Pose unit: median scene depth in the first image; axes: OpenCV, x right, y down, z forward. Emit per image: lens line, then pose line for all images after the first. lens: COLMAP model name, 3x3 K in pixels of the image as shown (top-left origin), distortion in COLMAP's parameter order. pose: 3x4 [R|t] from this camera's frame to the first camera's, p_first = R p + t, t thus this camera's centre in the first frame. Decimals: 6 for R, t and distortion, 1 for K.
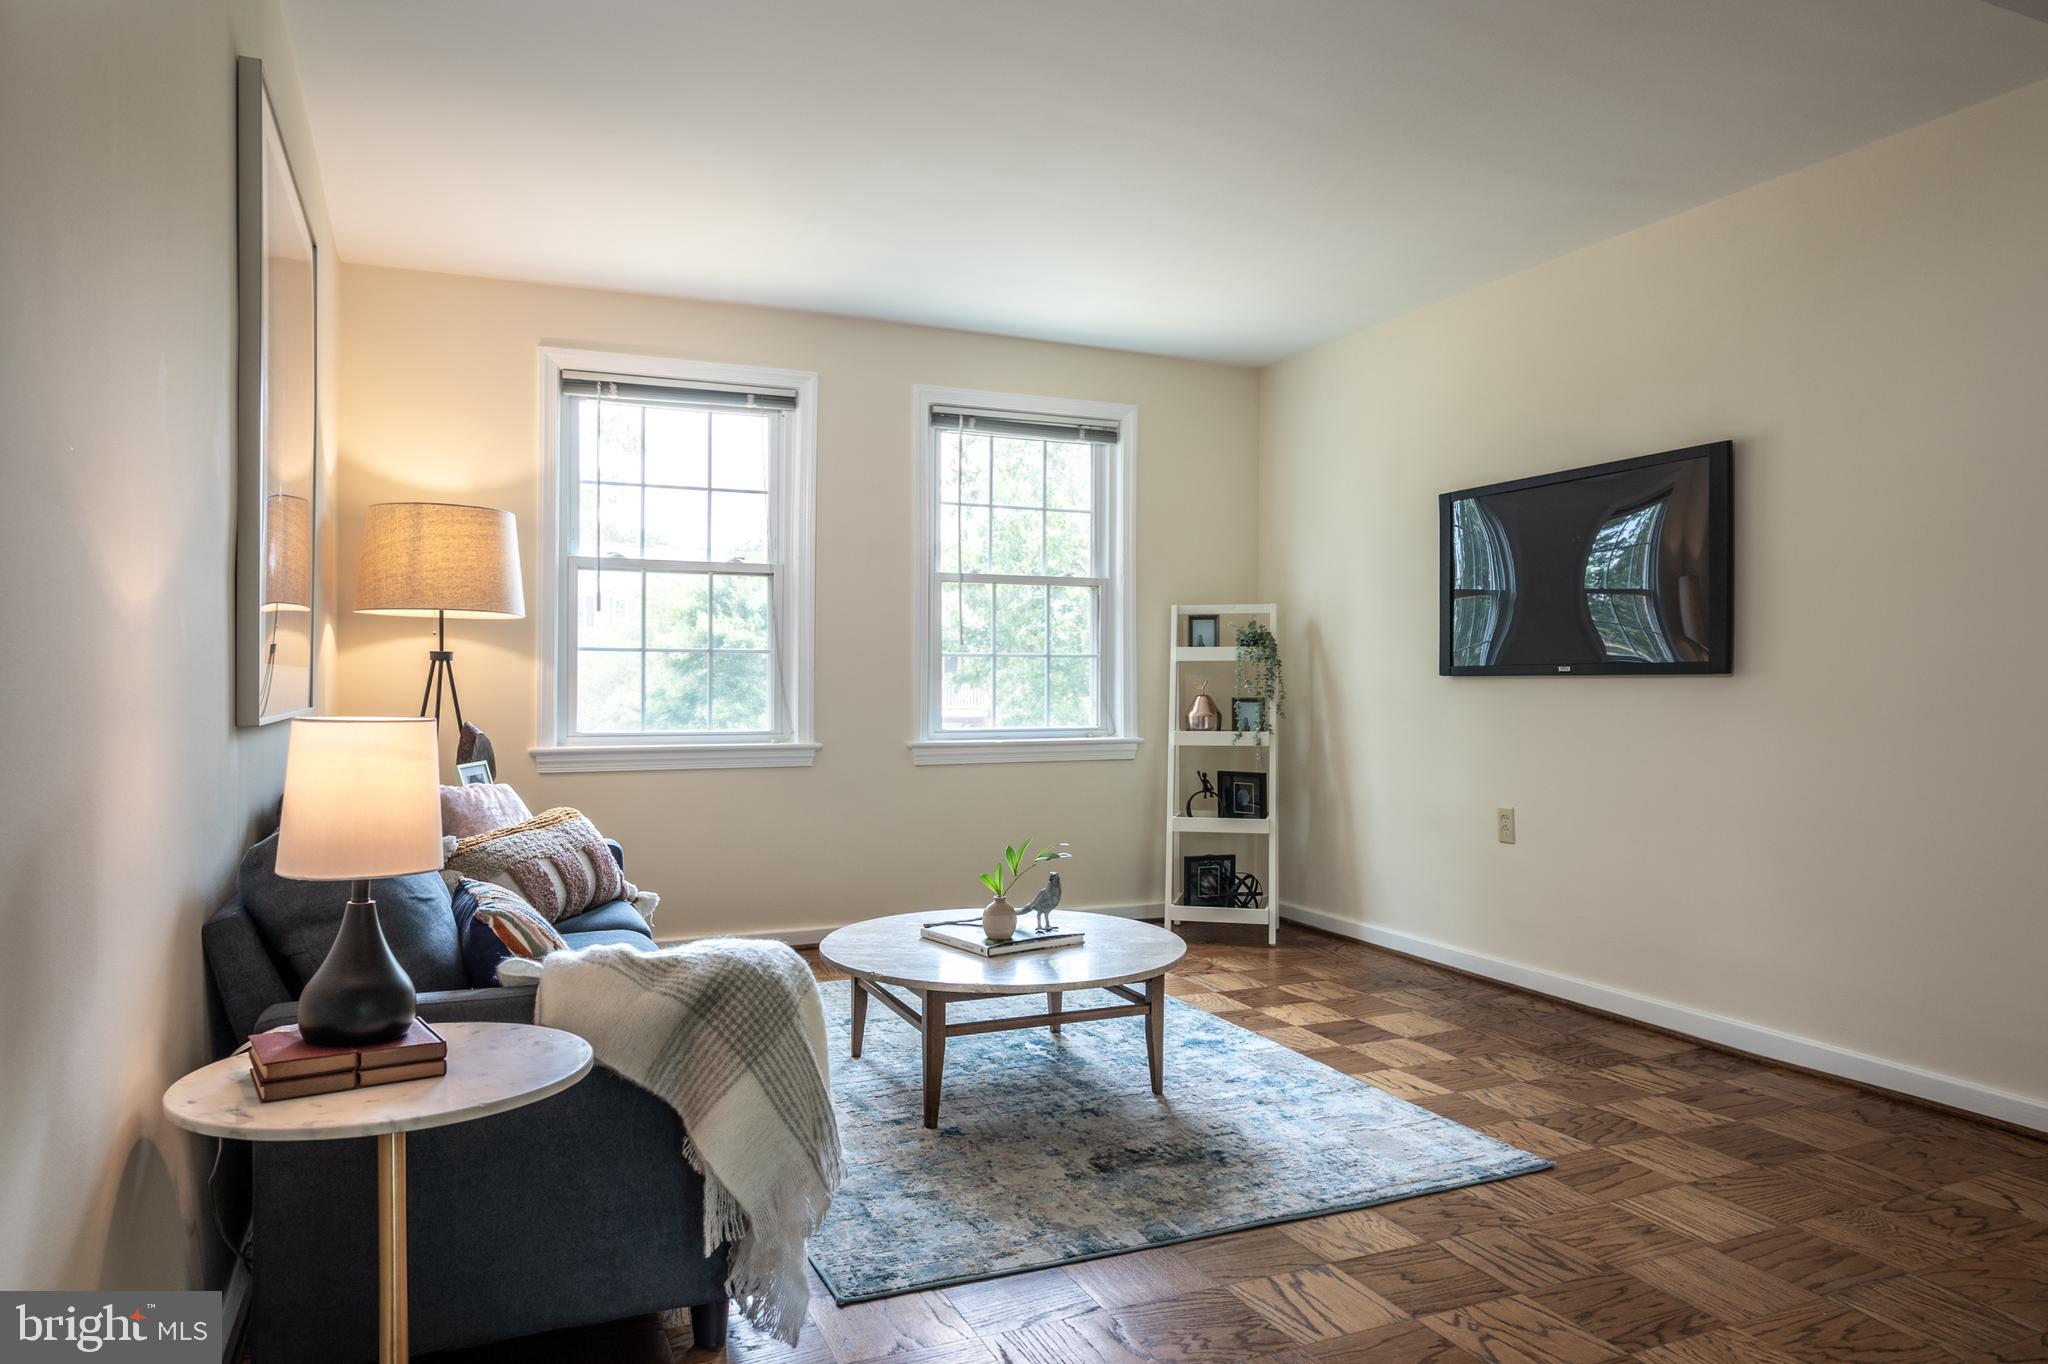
lens RADIAL K [[1307.8, 0, 1024.0], [0, 1307.8, 682.0], [0, 0, 1]] dist [0.000257, -0.000984]
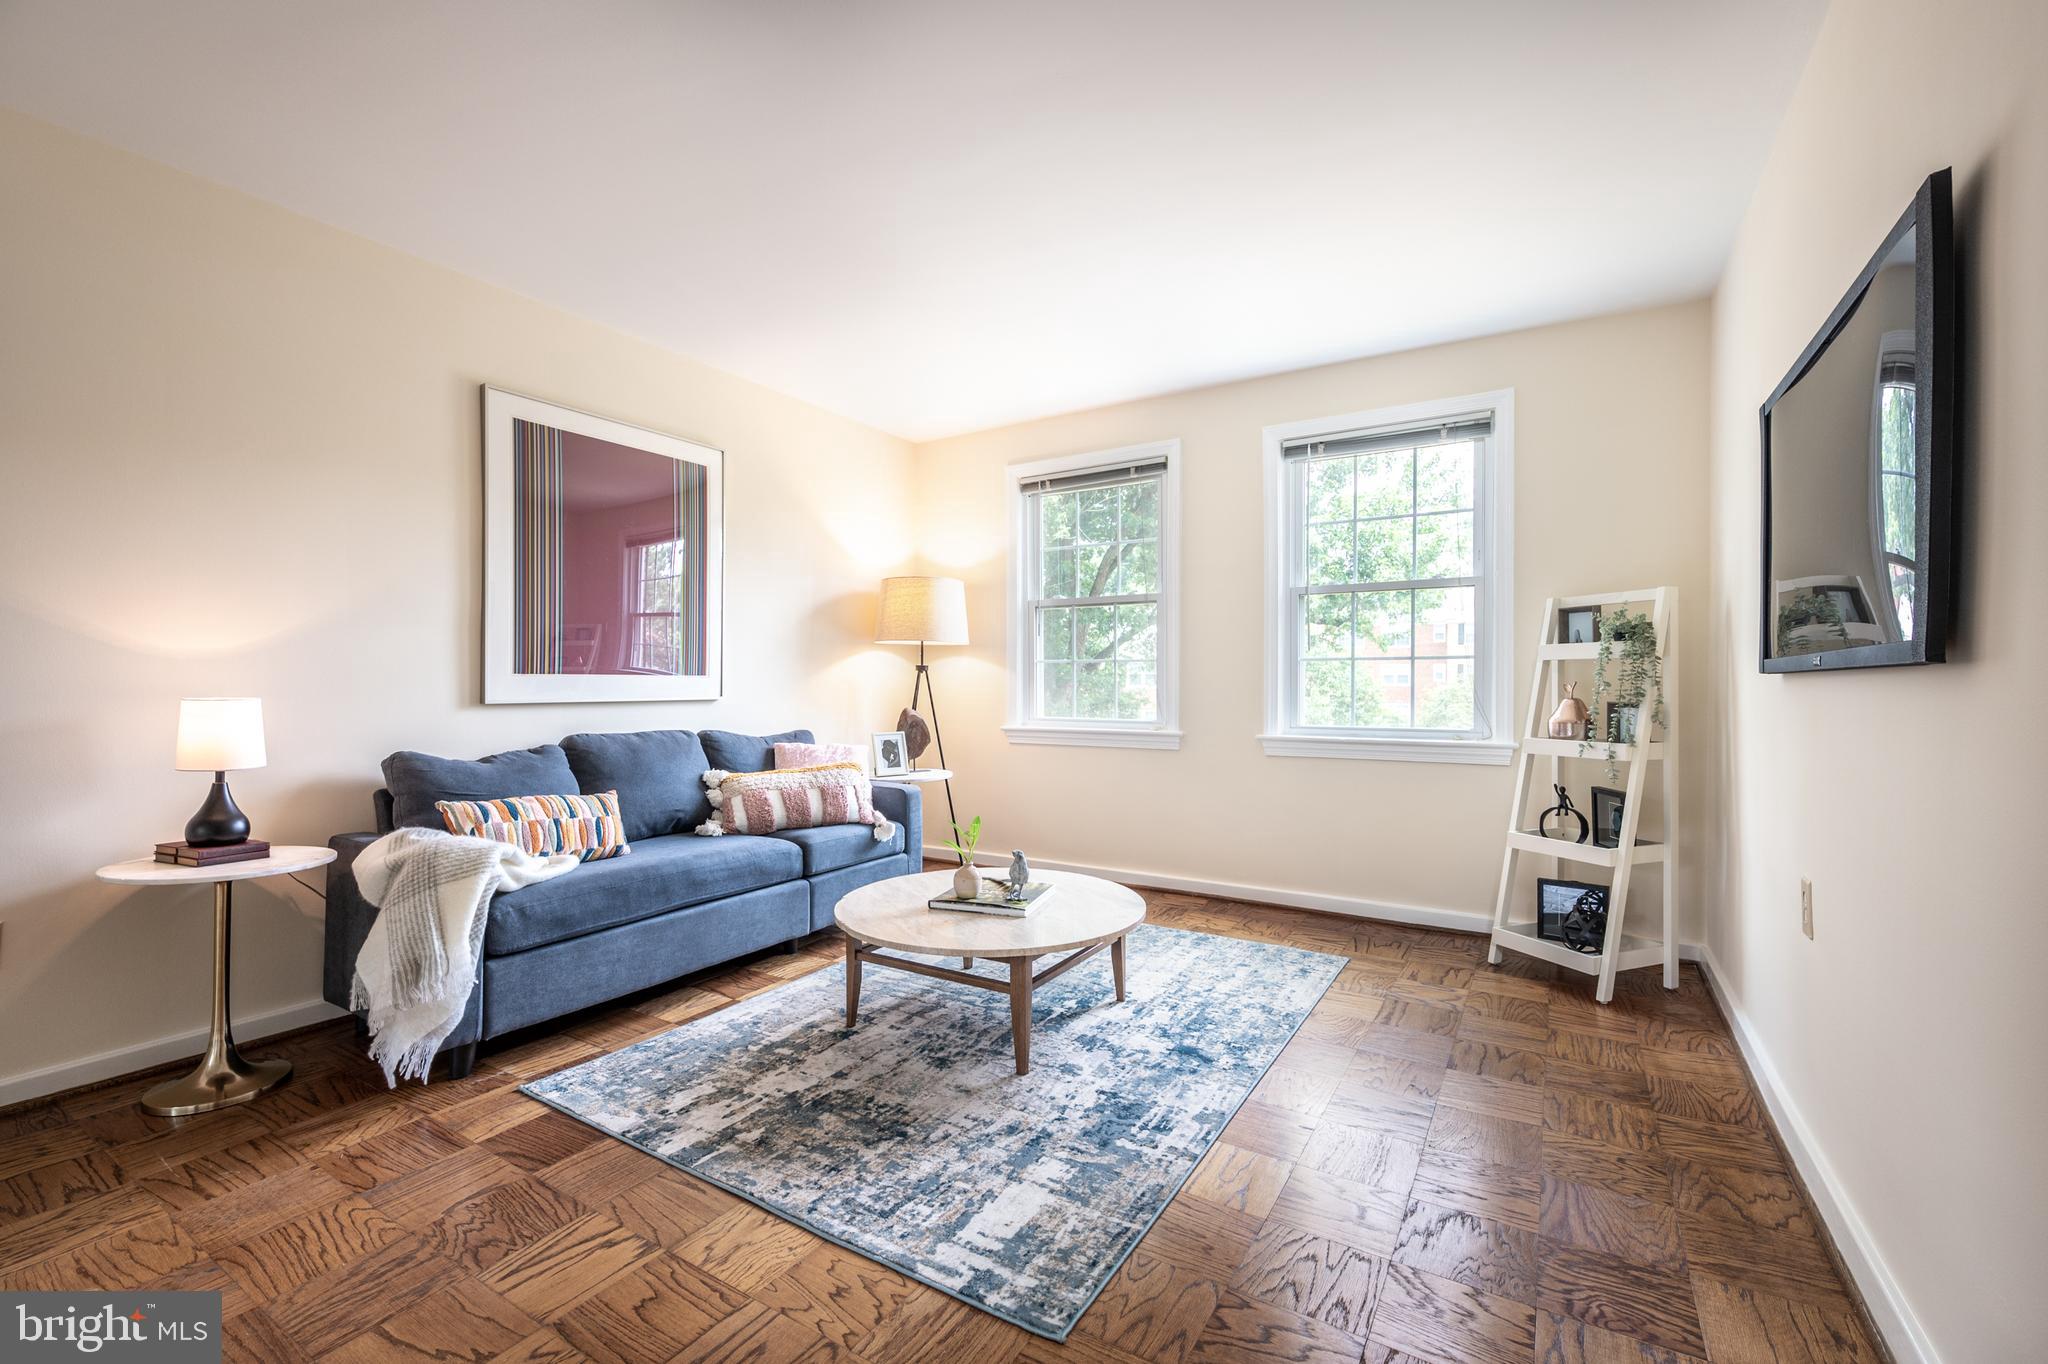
lens RADIAL K [[868.5, 0, 1017.3], [0, 868.5, 685.1], [0, 0, 1]] dist [0.001322, -0.000332]
pose [[0.561369, 0.001621, -0.827564, 0.477218], [-0.000365, 0.999998, 0.001711, 0.000331], [0.827566, -0.000658, 0.561369, 0.424582]]
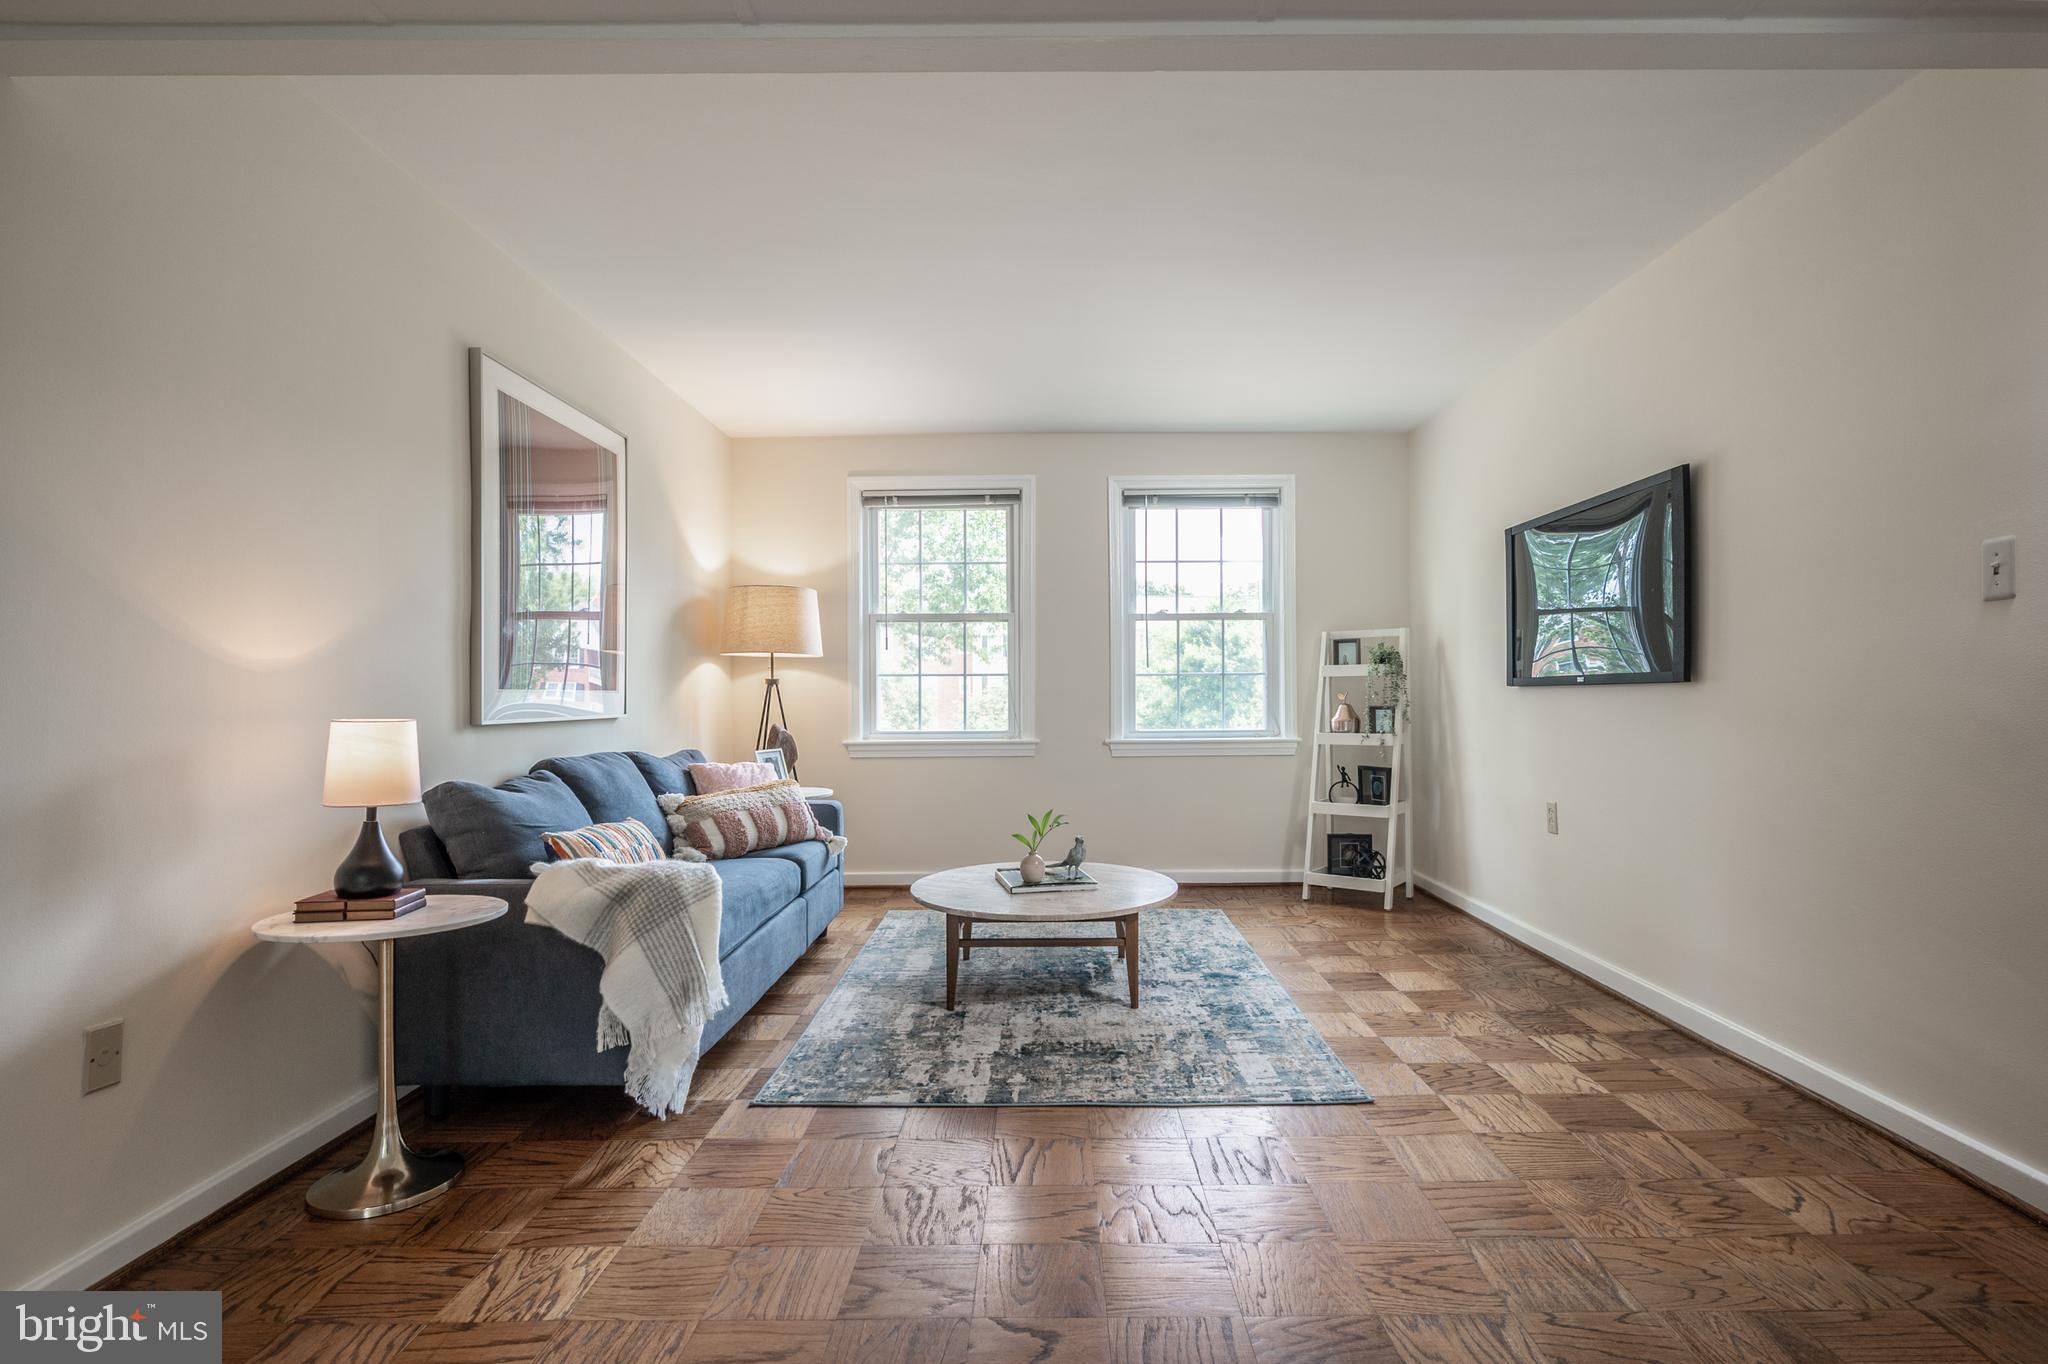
lens RADIAL K [[990.0, 0, 1053.4], [0, 990.0, 691.1], [0, 0, 1]] dist [-0.000160, 0.000215]
pose [[0.916014, -0.009904, -0.401024, 0.302200], [0.008303, 0.999949, -0.005732, 0.001134], [0.401061, 0.001921, 0.916049, 0.038867]]
